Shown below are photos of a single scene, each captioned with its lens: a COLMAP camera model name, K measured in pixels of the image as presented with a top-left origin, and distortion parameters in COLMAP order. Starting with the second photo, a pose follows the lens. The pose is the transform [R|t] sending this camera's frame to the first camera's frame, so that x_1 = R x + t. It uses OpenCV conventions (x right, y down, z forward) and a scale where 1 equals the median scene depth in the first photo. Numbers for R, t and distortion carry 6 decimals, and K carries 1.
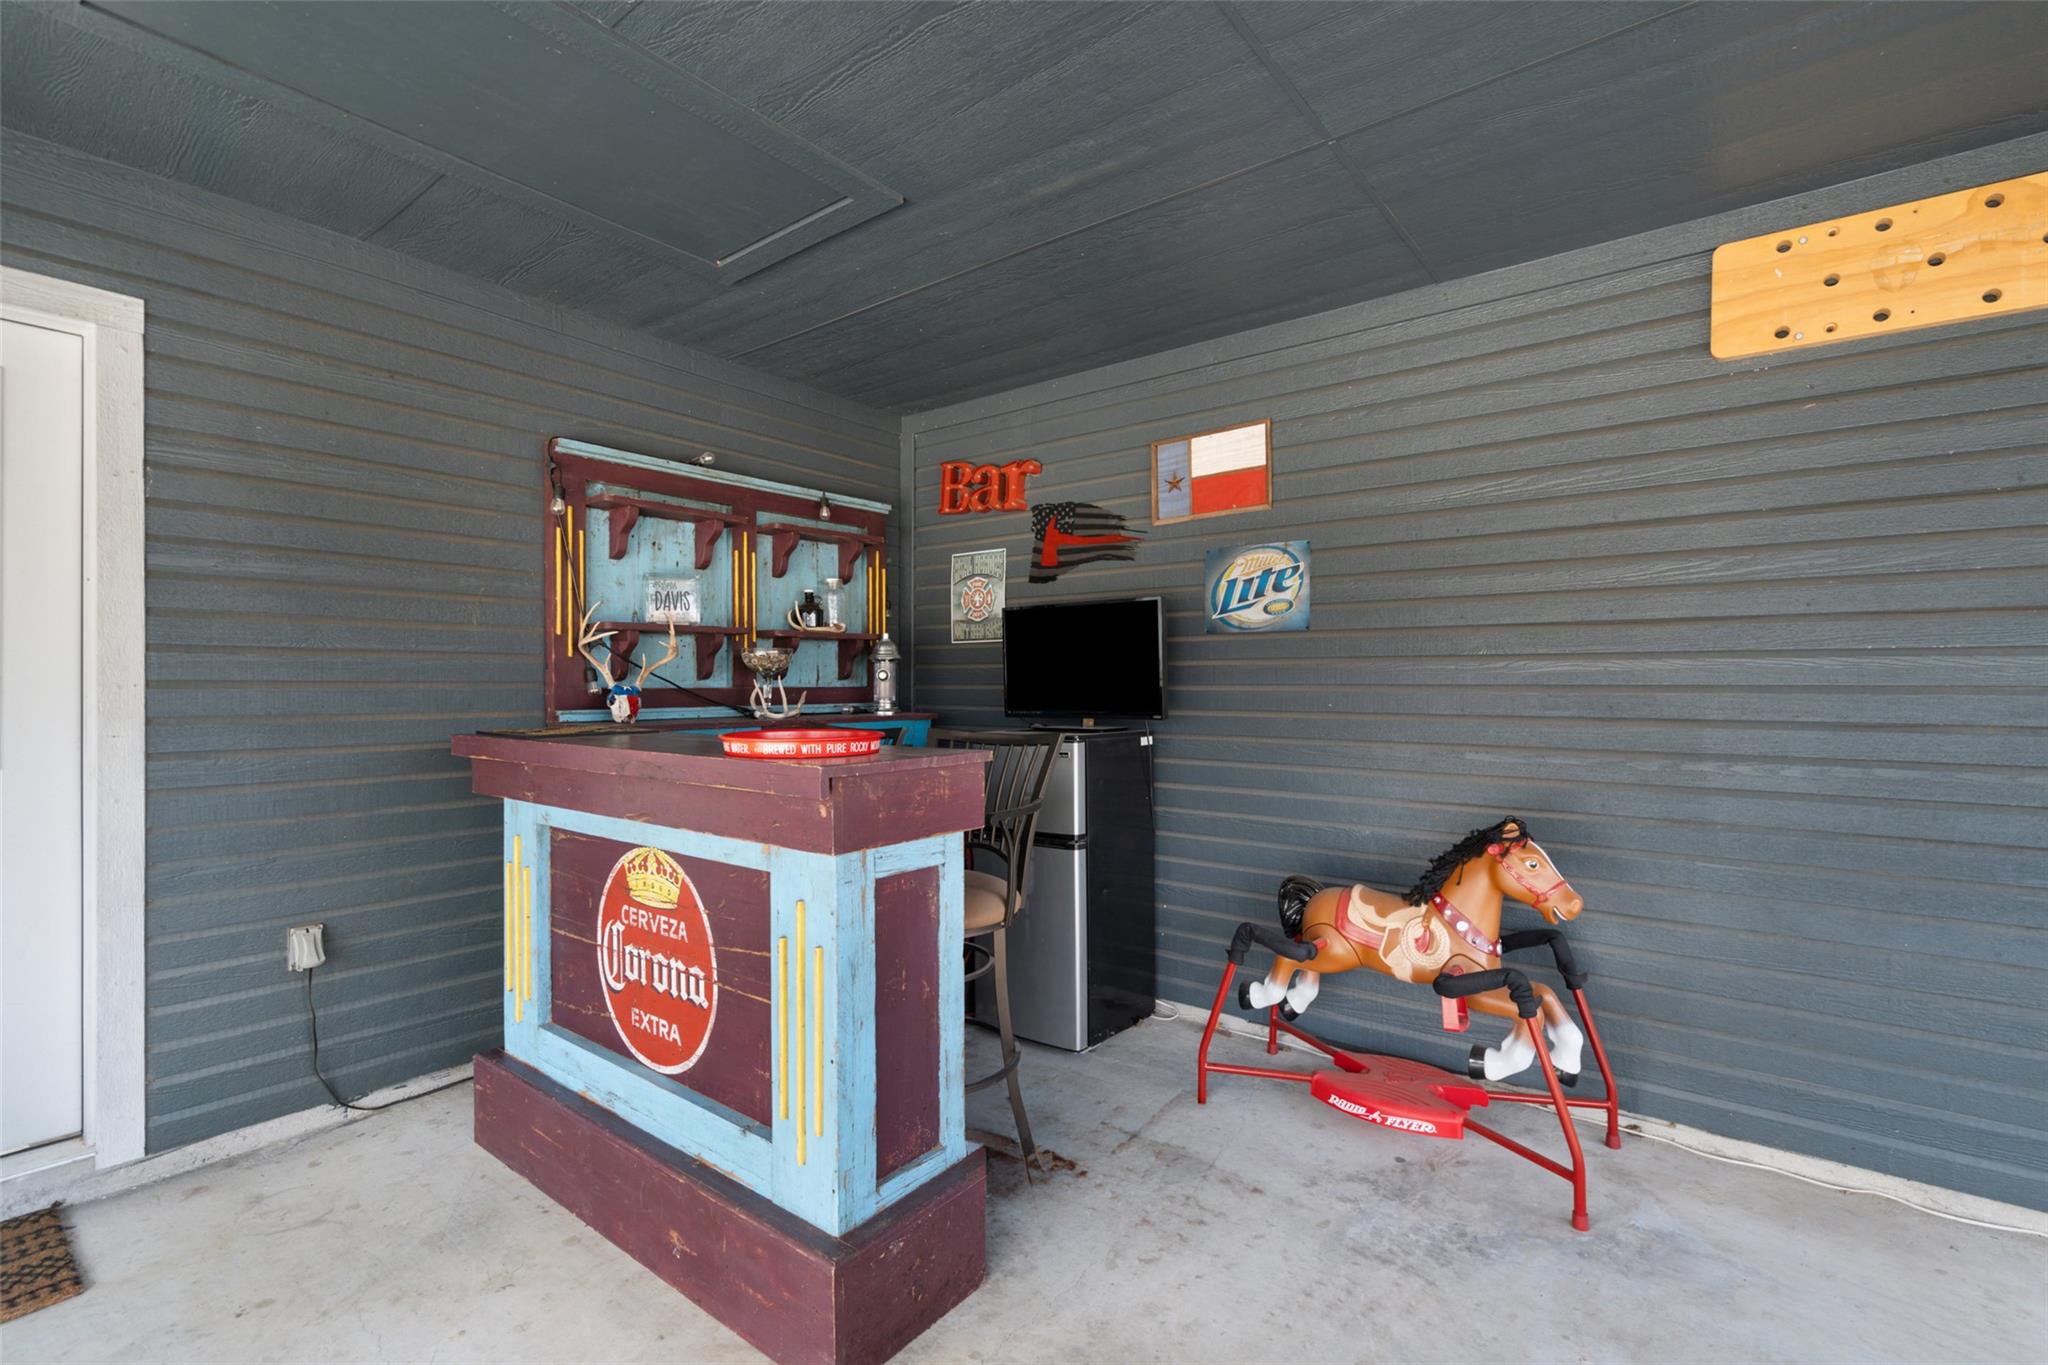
lens RADIAL K [[925.2, 0, 1026.4], [0, 925.2, 694.8], [0, 0, 1]] dist [-0.002563, 0.000444]
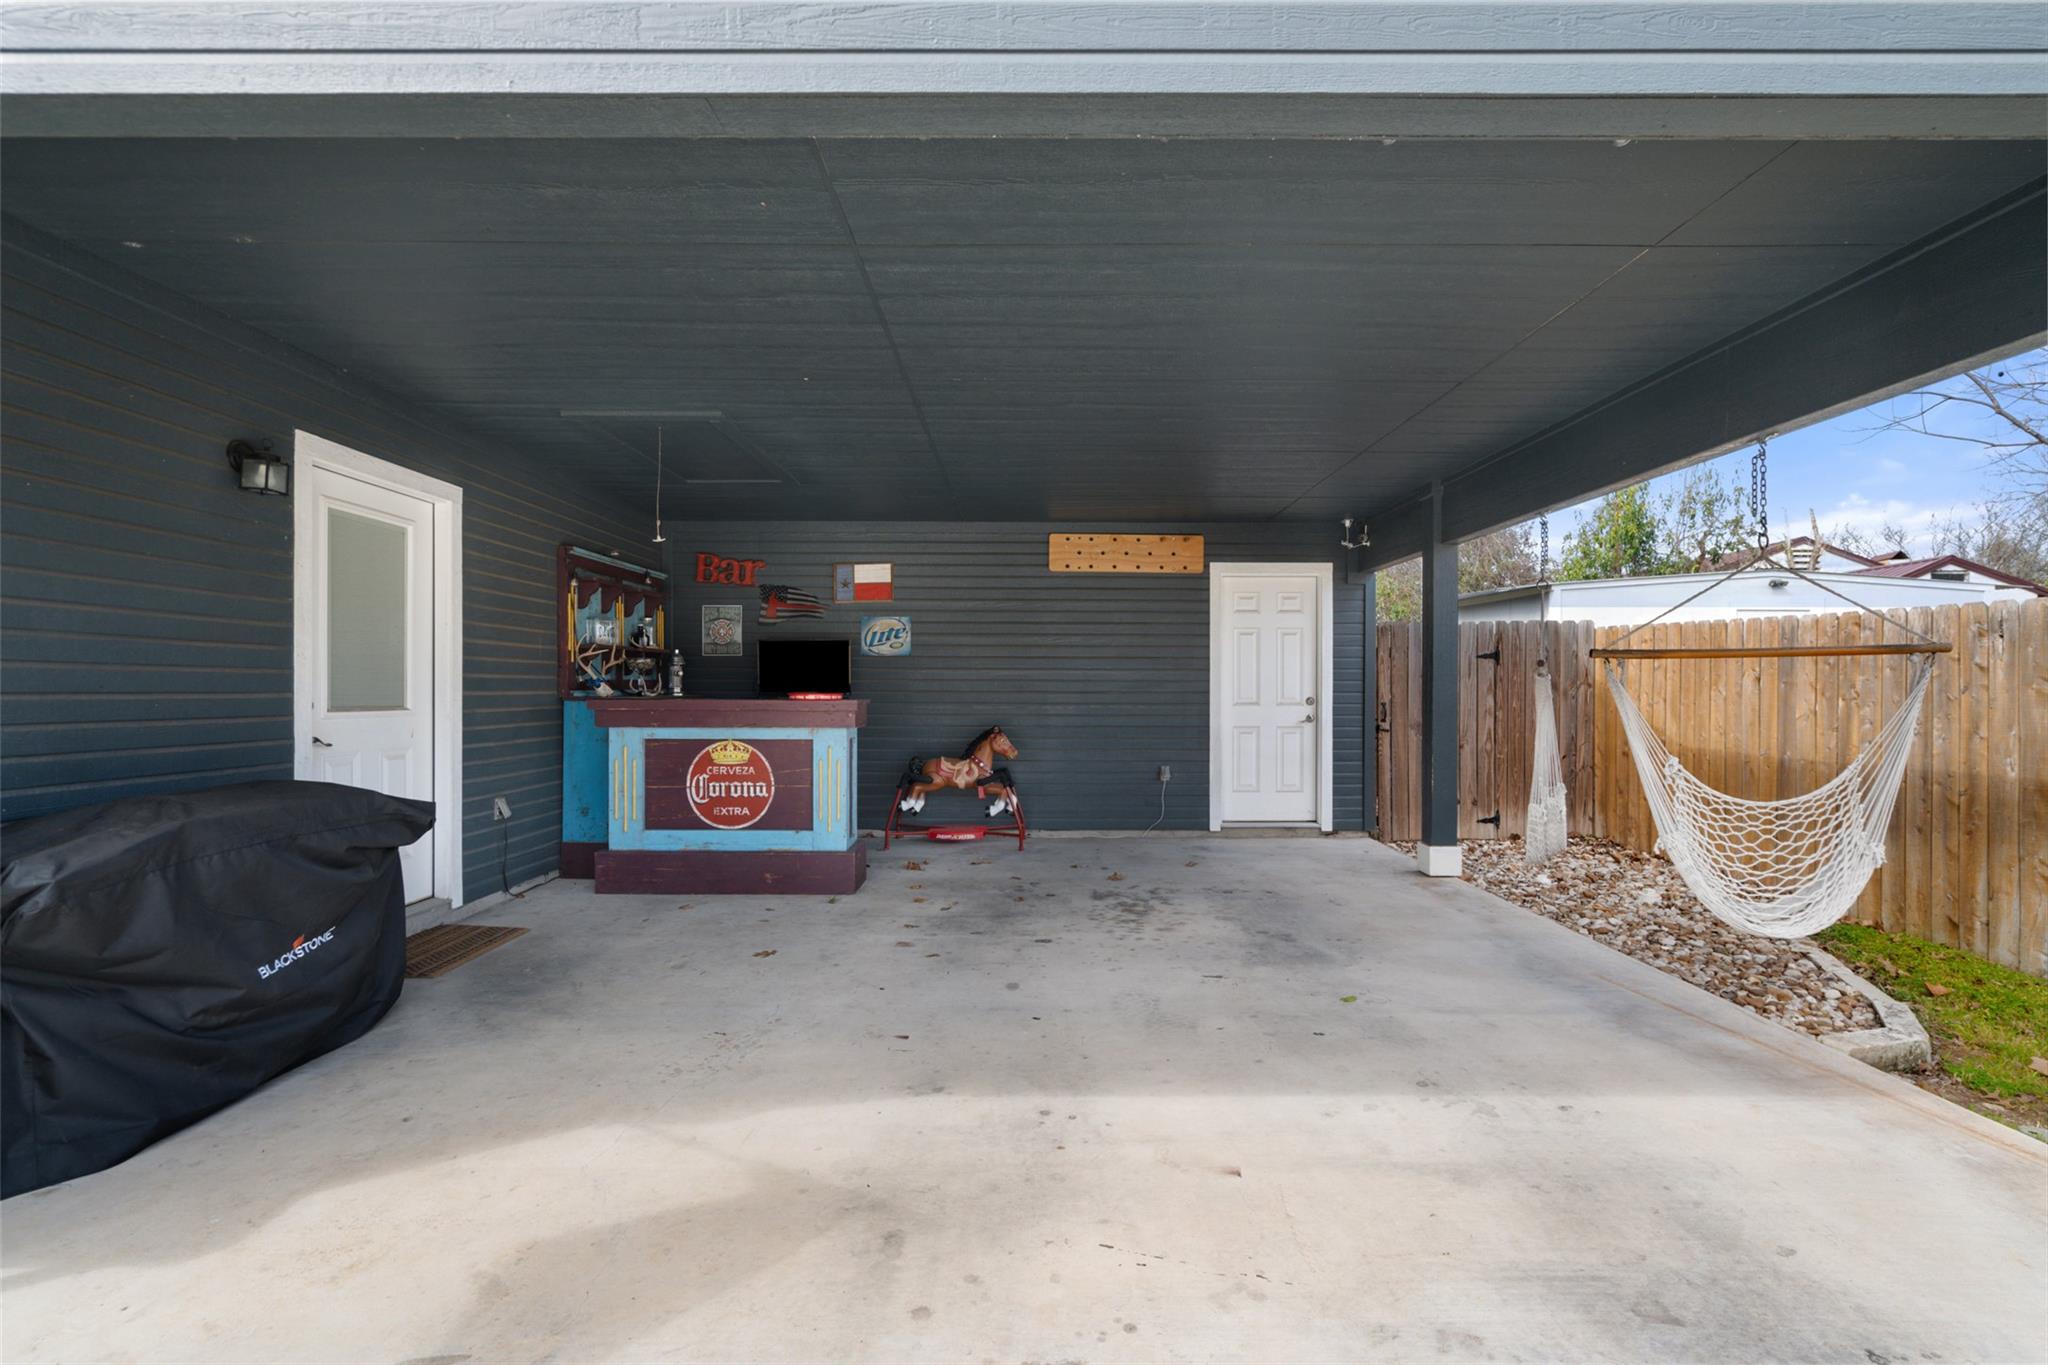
lens RADIAL K [[925.2, 0, 1026.4], [0, 925.2, 694.8], [0, 0, 1]] dist [-0.002563, 0.000444]
pose [[0.786343, -0.004172, 0.617776, -1.121684], [0.006098, 0.999981, -0.001010, 0.039719], [-0.617760, 0.004562, 0.786353, -1.256870]]
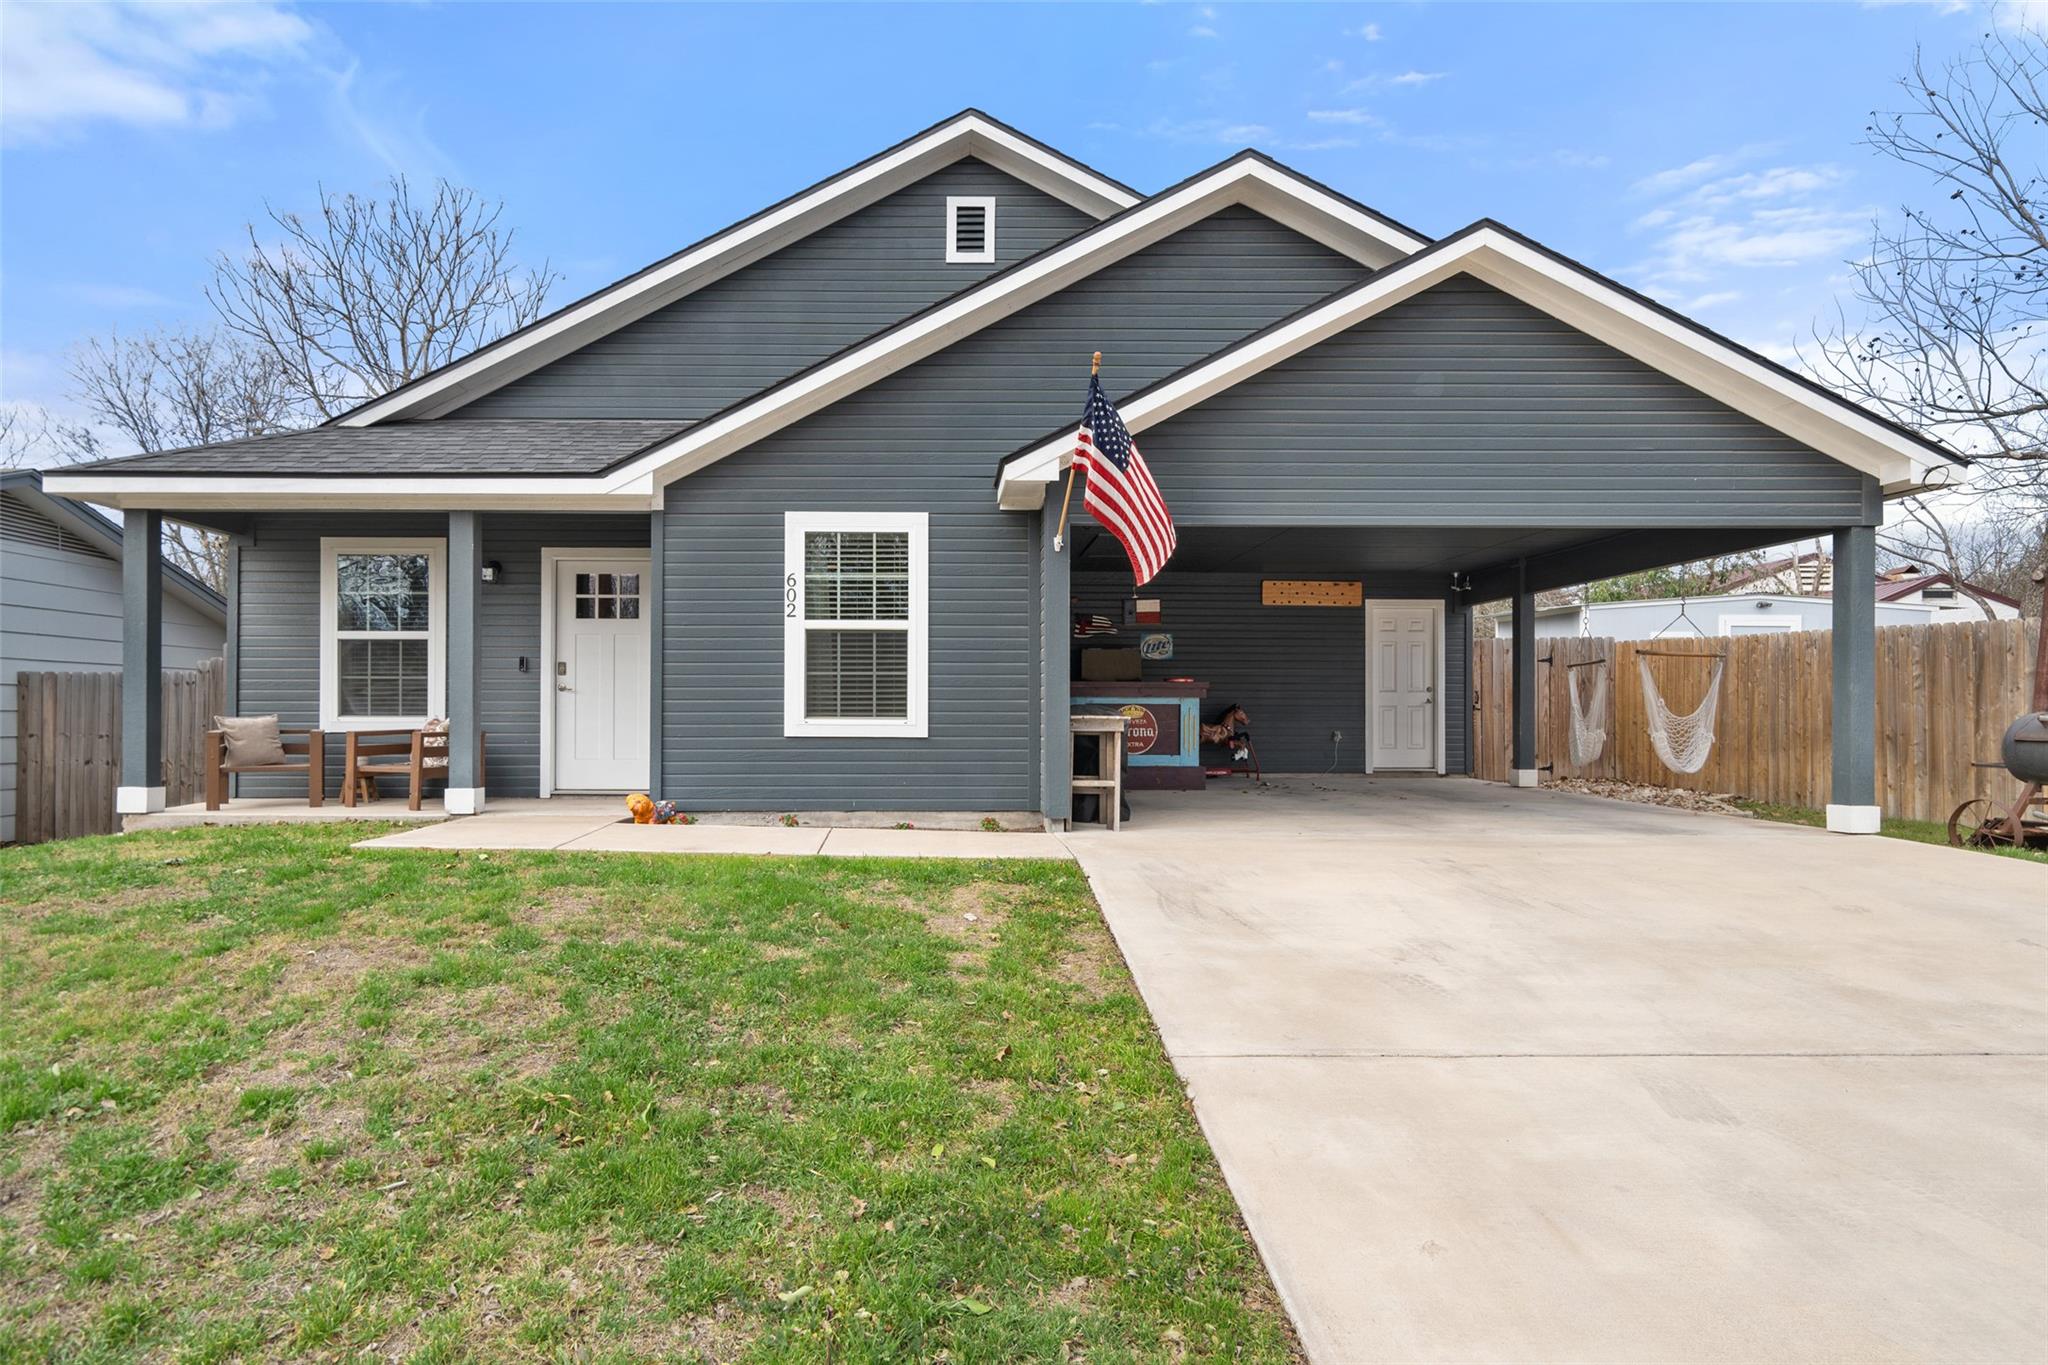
lens RADIAL K [[1115.1, 0, 947.6], [0, 1115.1, 700.4], [0, 0, 1]] dist [0.002487, -0.000123]
pose [[0.780661, 0.005775, 0.624928, -3.814285], [0.005075, 0.999866, -0.015580, 0.188241], [-0.624935, 0.015334, 0.780527, -2.270314]]
